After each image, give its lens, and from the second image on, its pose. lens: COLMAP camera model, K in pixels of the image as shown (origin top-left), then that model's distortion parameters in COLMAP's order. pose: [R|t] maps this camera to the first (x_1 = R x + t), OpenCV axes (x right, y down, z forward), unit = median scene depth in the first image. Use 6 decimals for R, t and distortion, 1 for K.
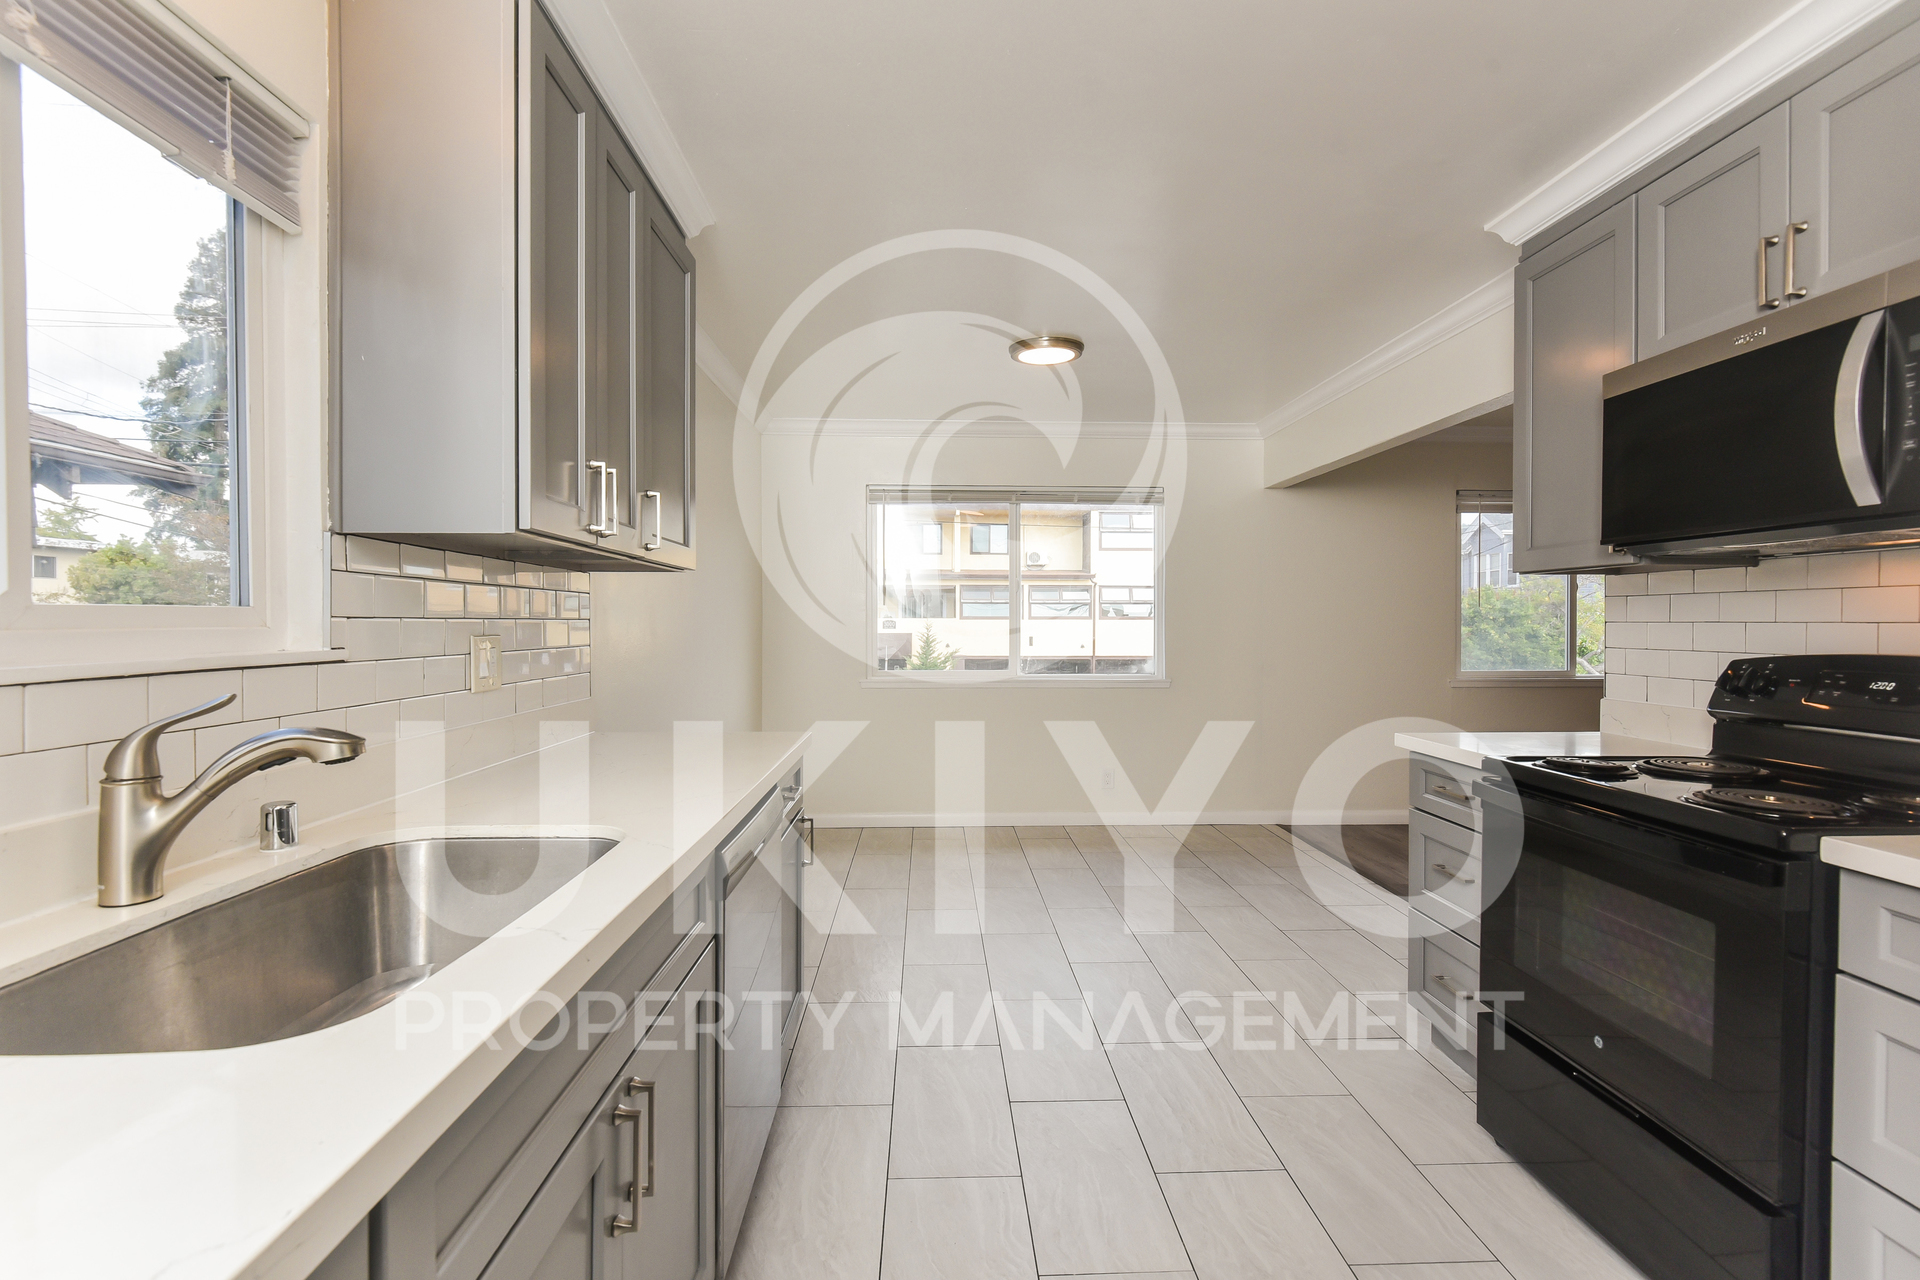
lens RADIAL K [[889.5, 0, 959.0], [0, 889.5, 628.8], [0, 0, 1]] dist [0.009007, -0.000257]
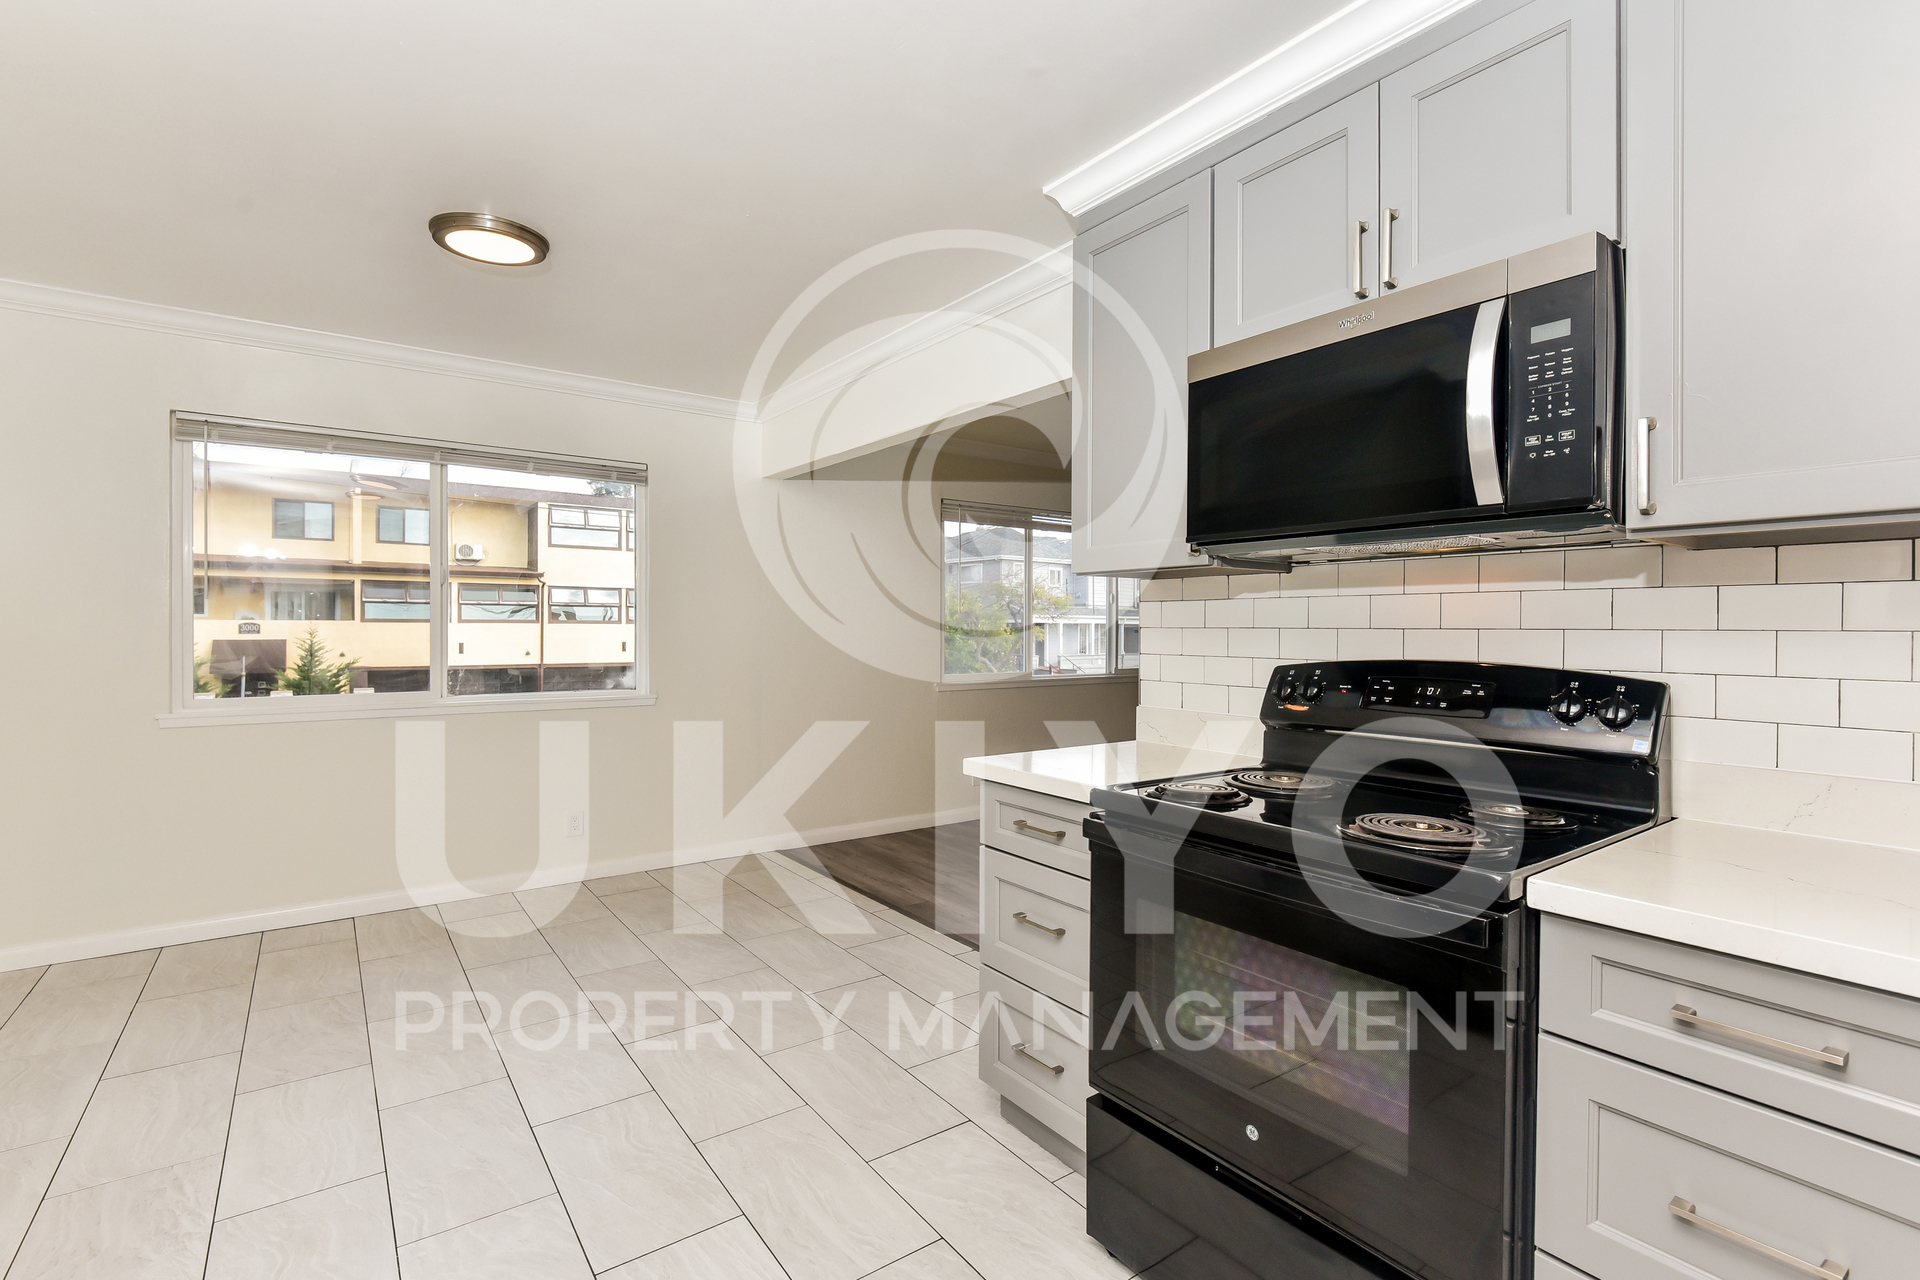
lens RADIAL K [[889.5, 0, 959.0], [0, 889.5, 628.8], [0, 0, 1]] dist [0.009007, -0.000257]
pose [[0.830808, 0.001292, 0.556557, 0.017411], [0.001530, 0.999988, -0.004605, -0.001969], [-0.556556, 0.004677, 0.830797, 0.306777]]
